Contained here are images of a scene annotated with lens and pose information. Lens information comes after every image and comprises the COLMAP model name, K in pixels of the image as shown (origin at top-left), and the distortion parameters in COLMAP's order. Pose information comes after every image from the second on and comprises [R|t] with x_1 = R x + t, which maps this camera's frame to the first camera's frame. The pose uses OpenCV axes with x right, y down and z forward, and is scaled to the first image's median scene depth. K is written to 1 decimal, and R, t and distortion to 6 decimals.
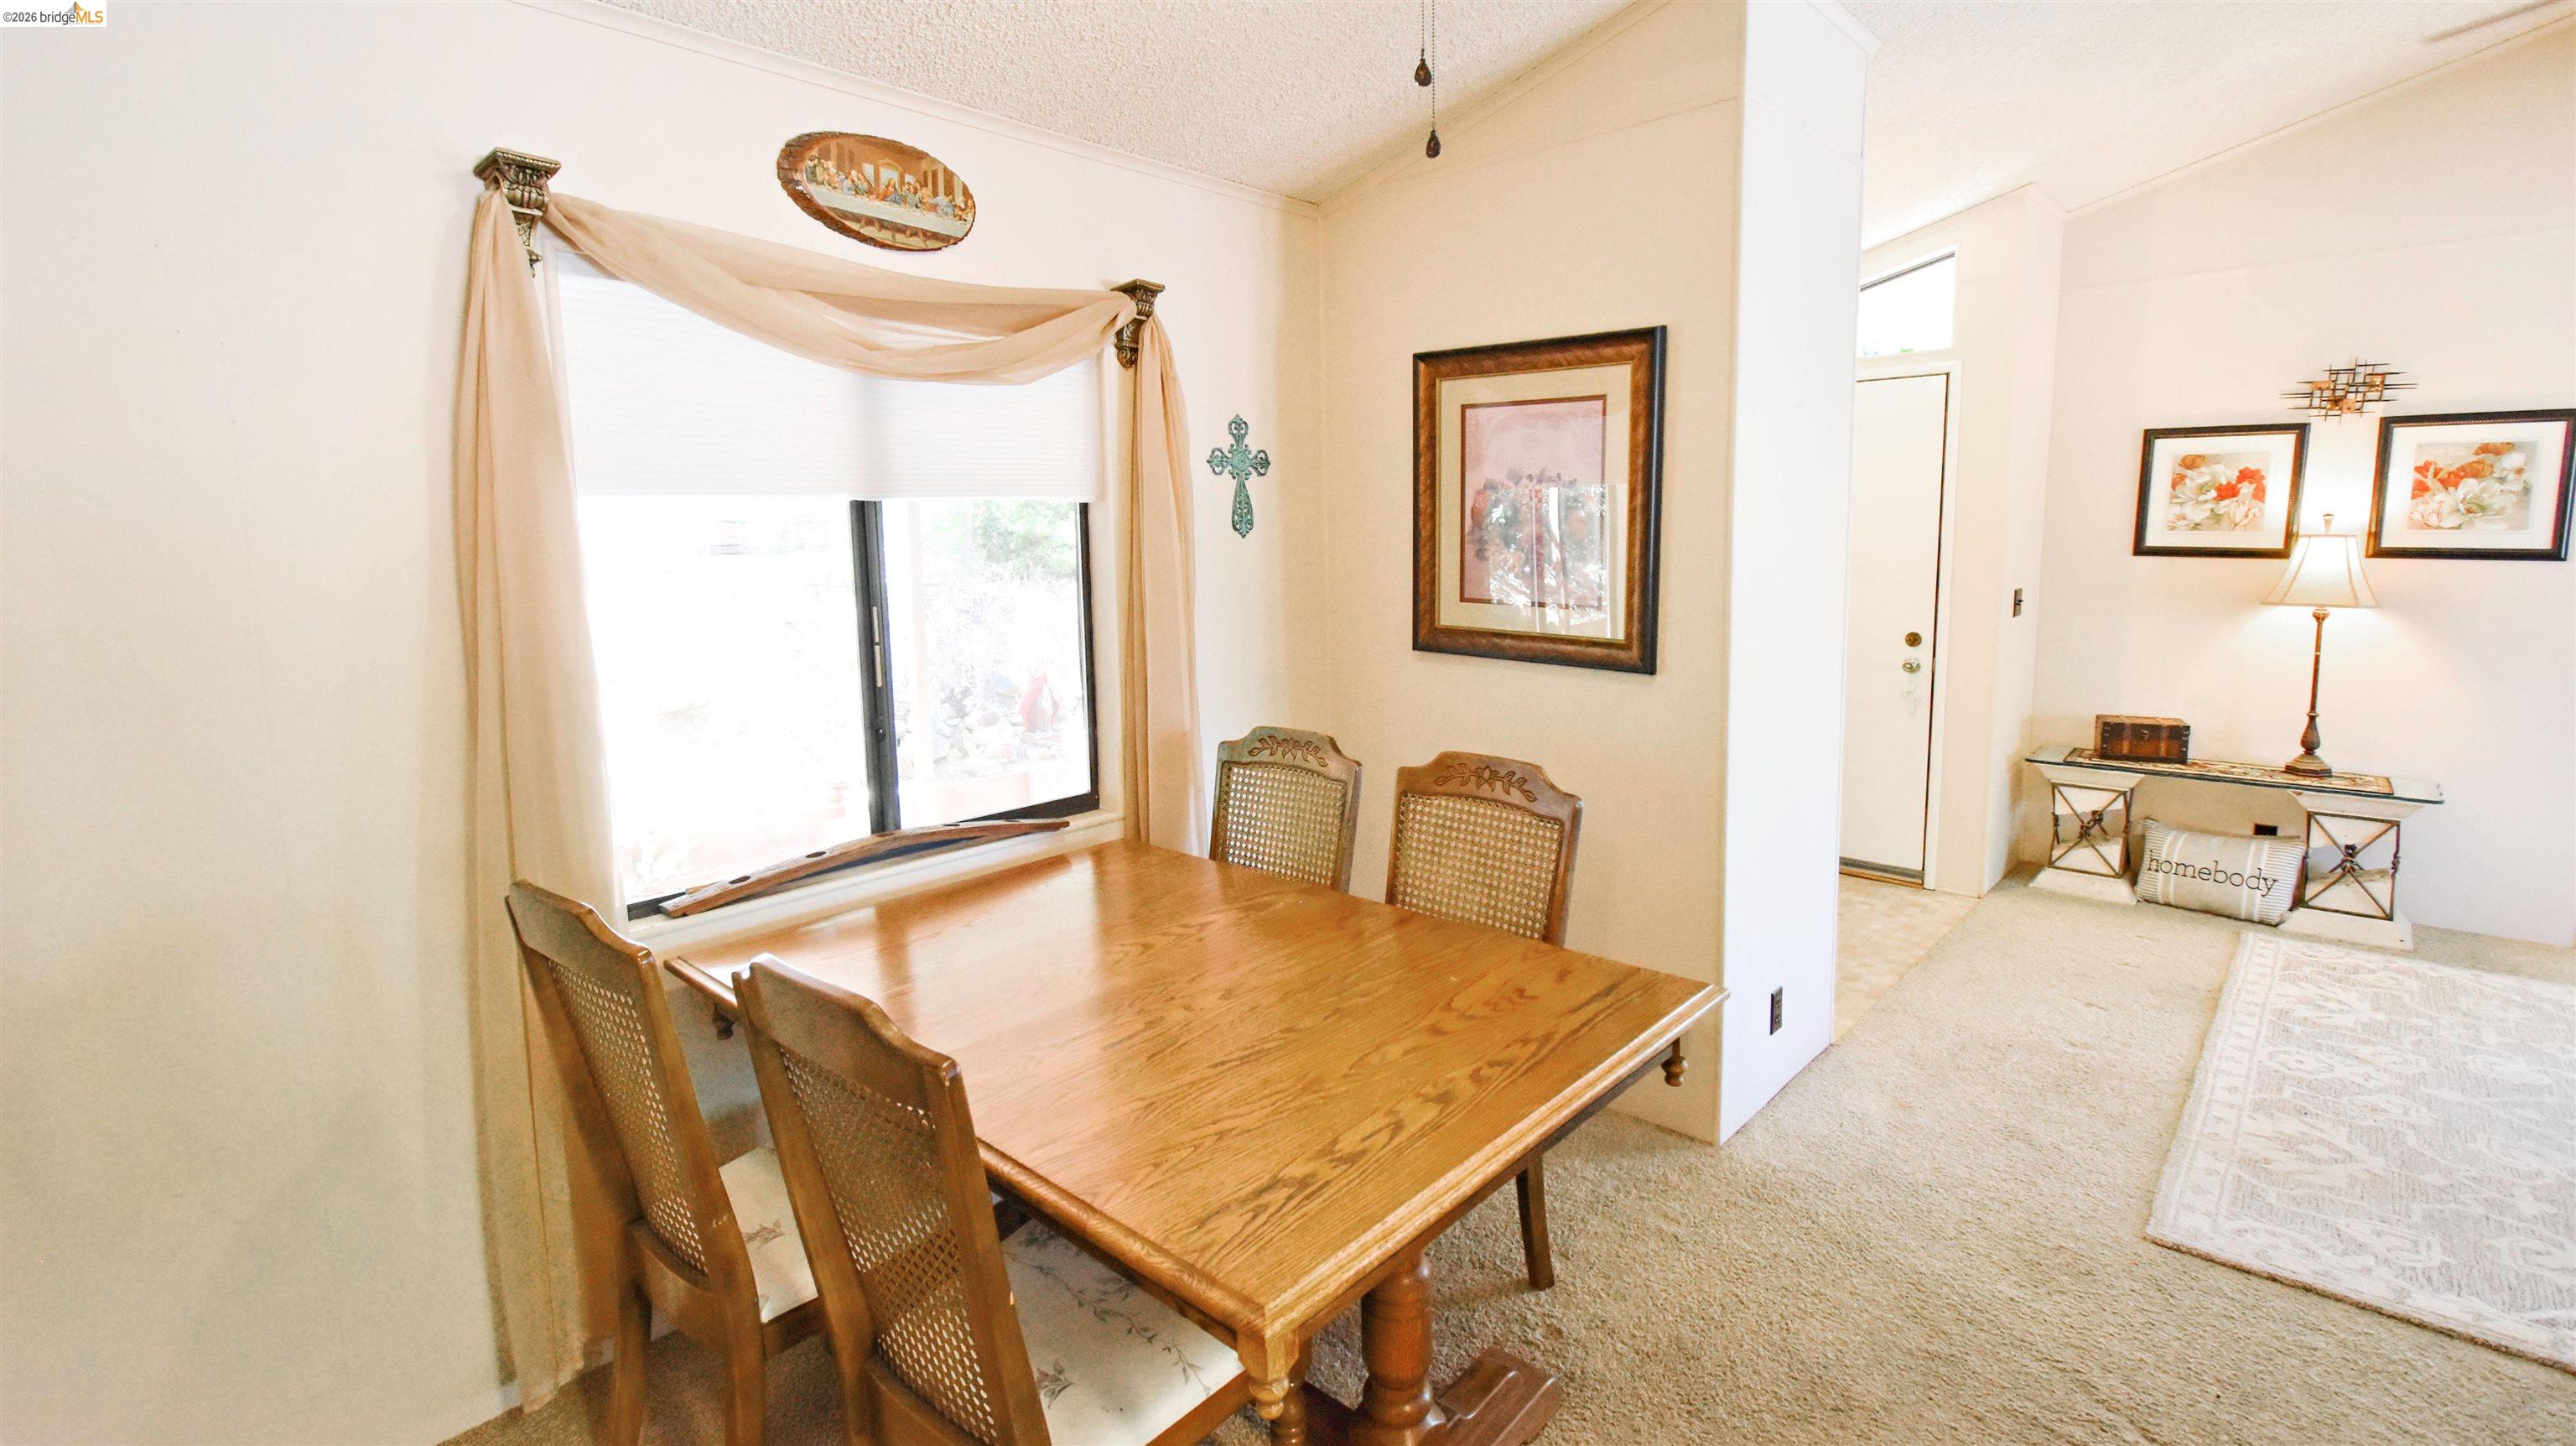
lens RADIAL K [[1163.4, 0, 1281.8], [0, 1163.4, 651.7], [0, 0, 1]] dist [0.001532, -0.005120]
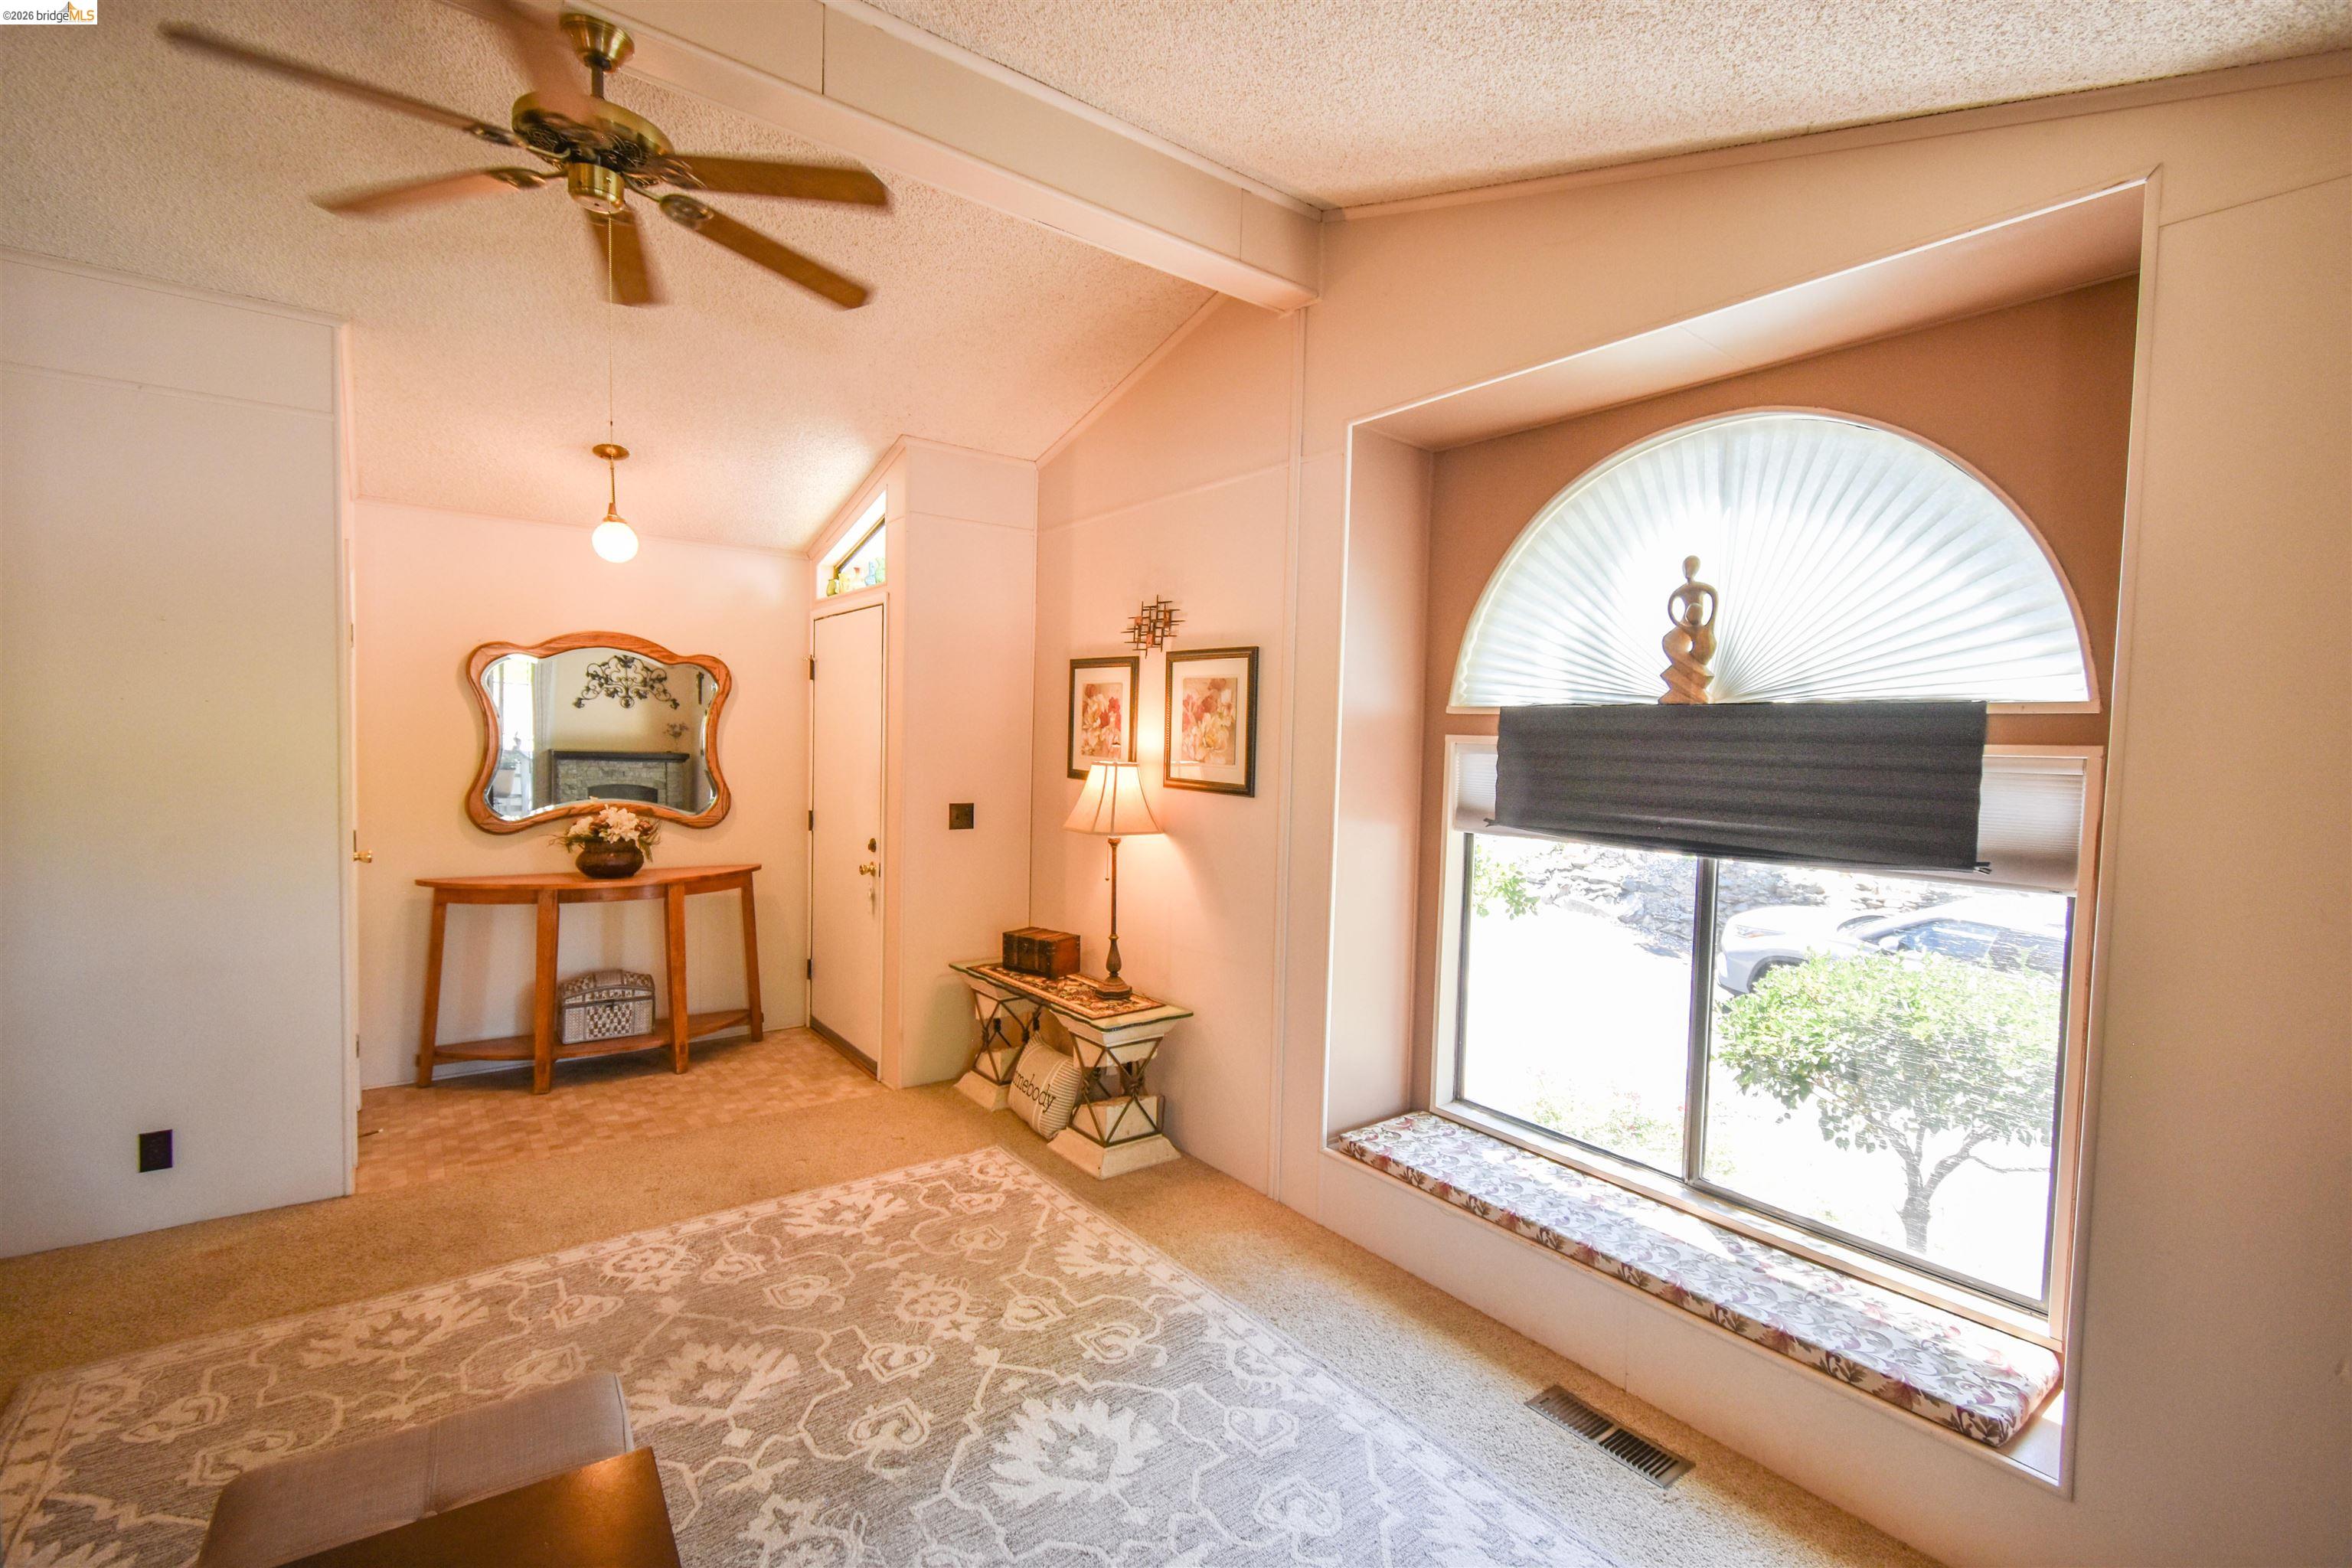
lens RADIAL K [[1033.5, 0, 1176.0], [0, 1033.5, 784.0], [0, 0, 1]] dist [0.005171, -0.000202]
pose [[0.985768, 0.047810, -0.161172, 1.108730], [-0.057711, 0.996687, -0.057316, -0.032711], [0.157898, 0.065802, 0.985261, 0.102757]]
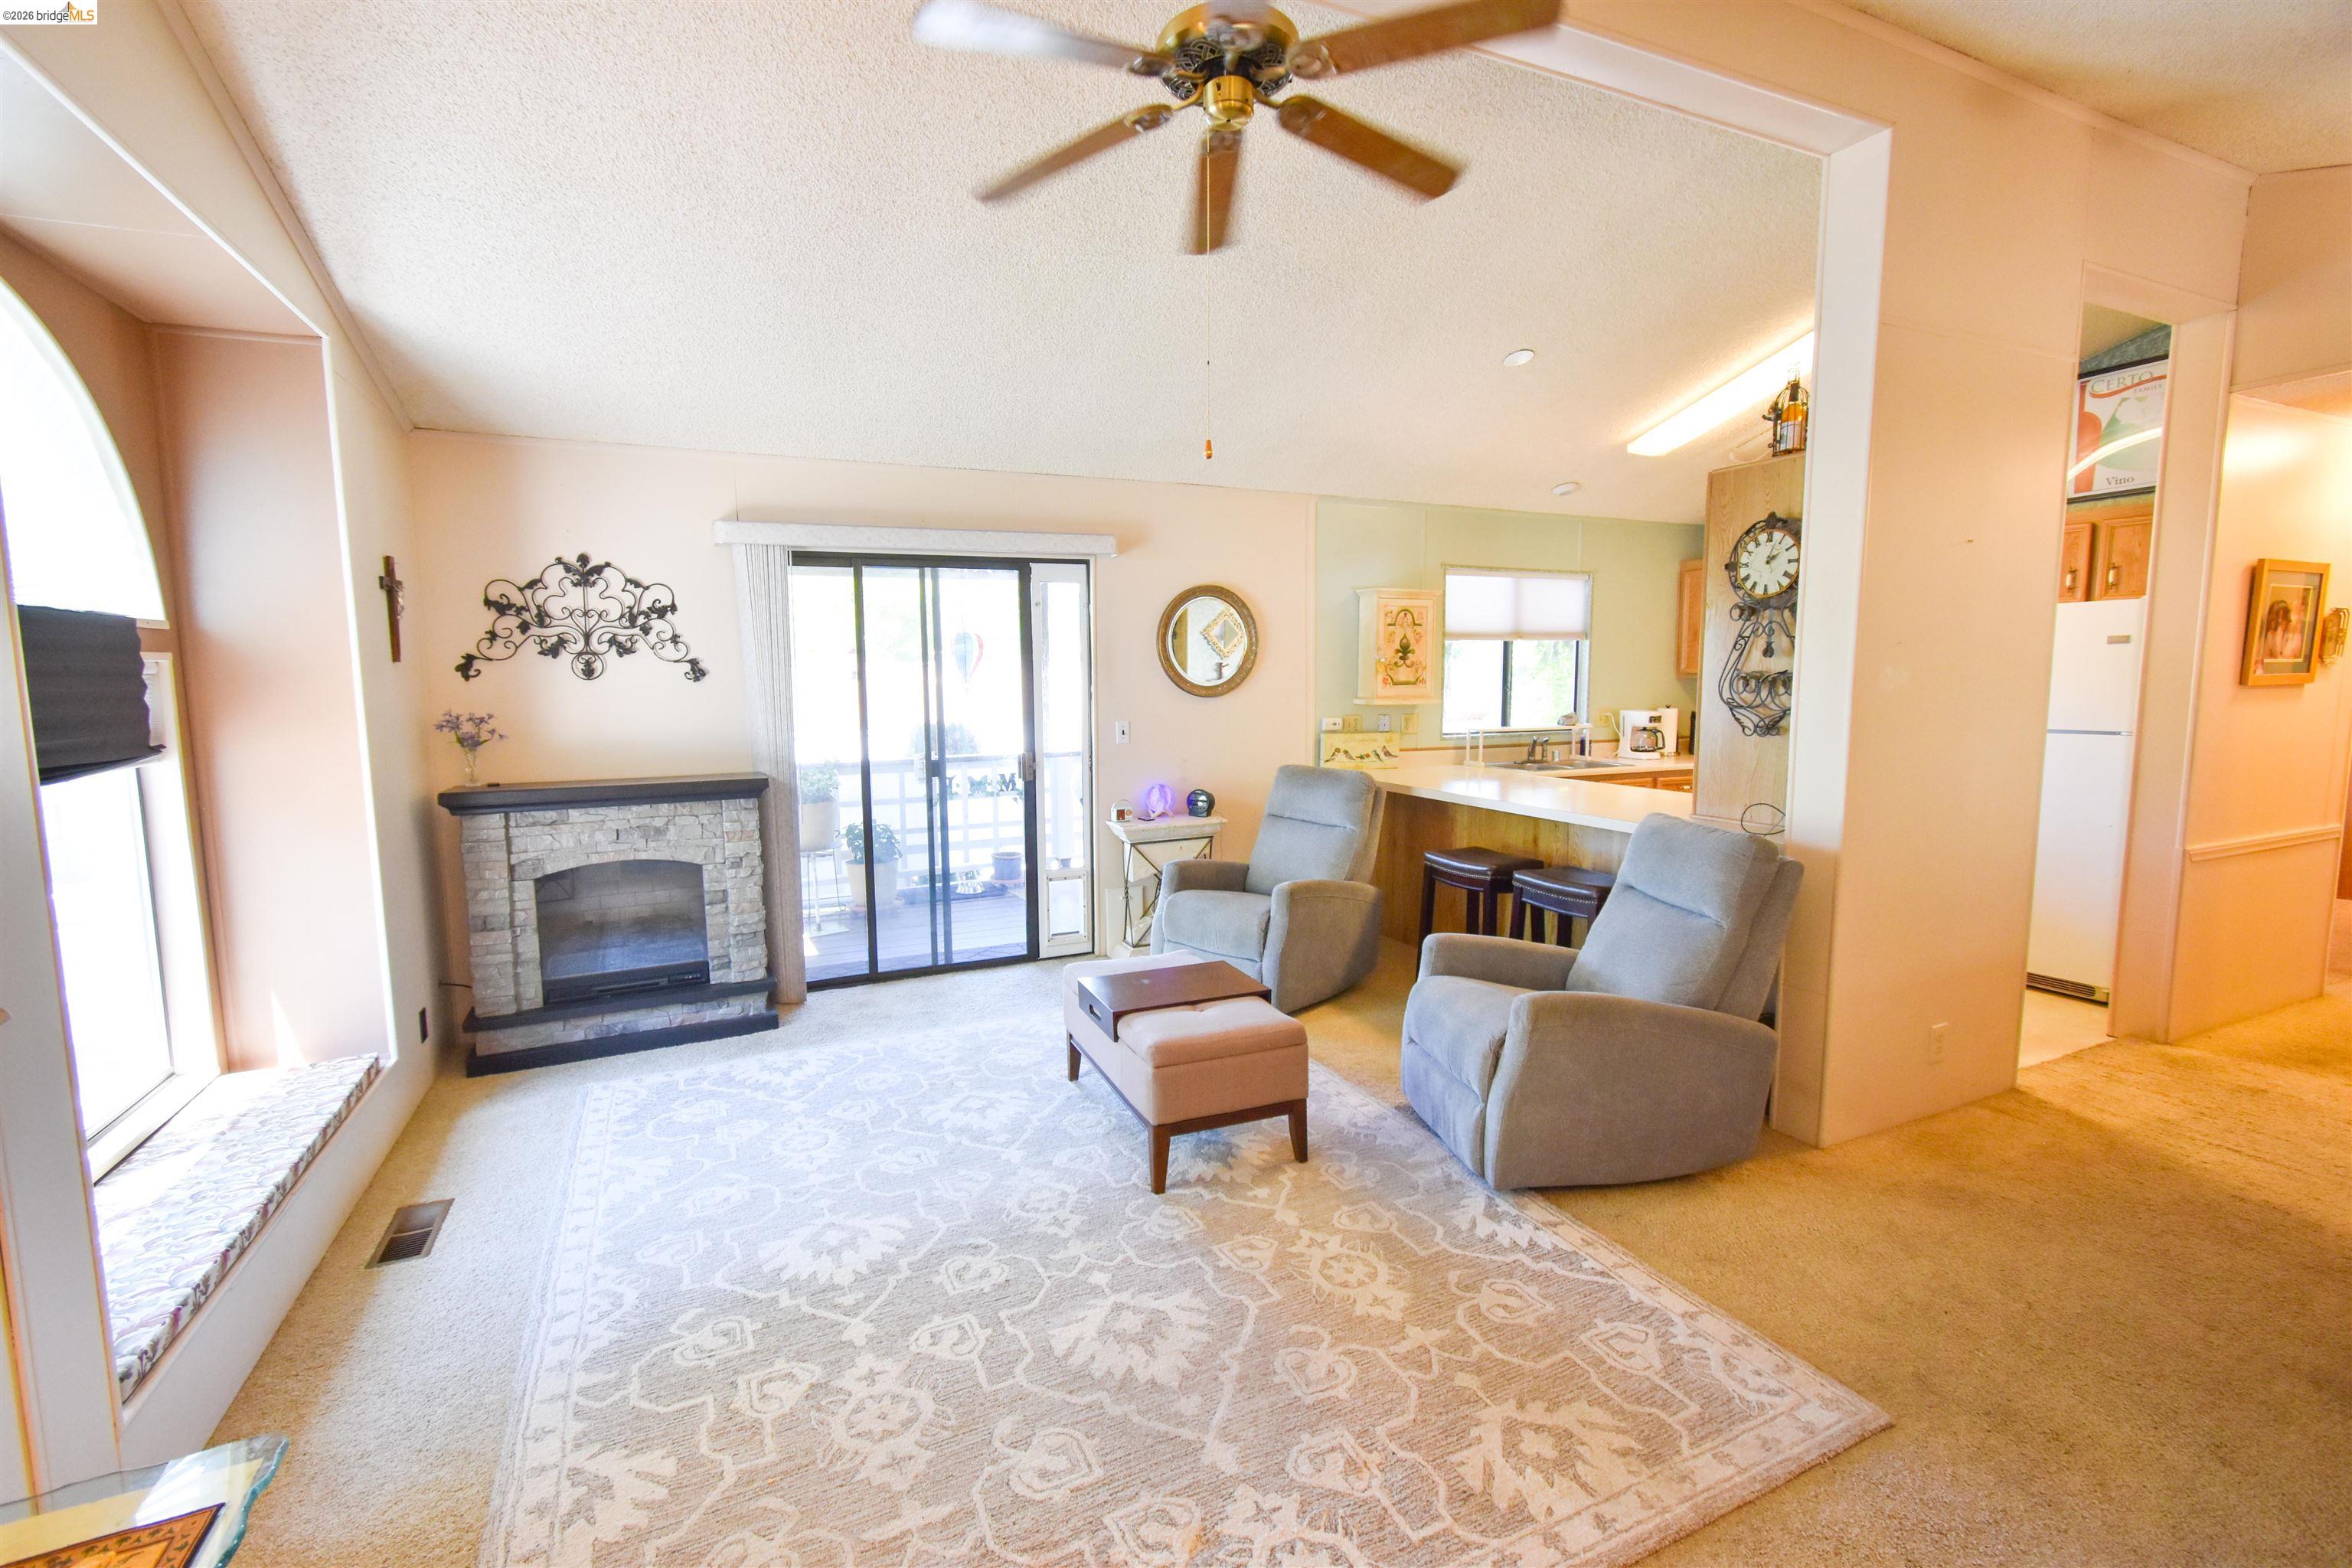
lens RADIAL K [[1033.5, 0, 1176.0], [0, 1033.5, 784.0], [0, 0, 1]] dist [0.005171, -0.000202]
pose [[-0.929401, -0.020731, 0.368489, 0.565405], [0.058910, 0.977287, 0.203566, -0.120466], [-0.364340, 0.210902, -0.907070, 1.072974]]
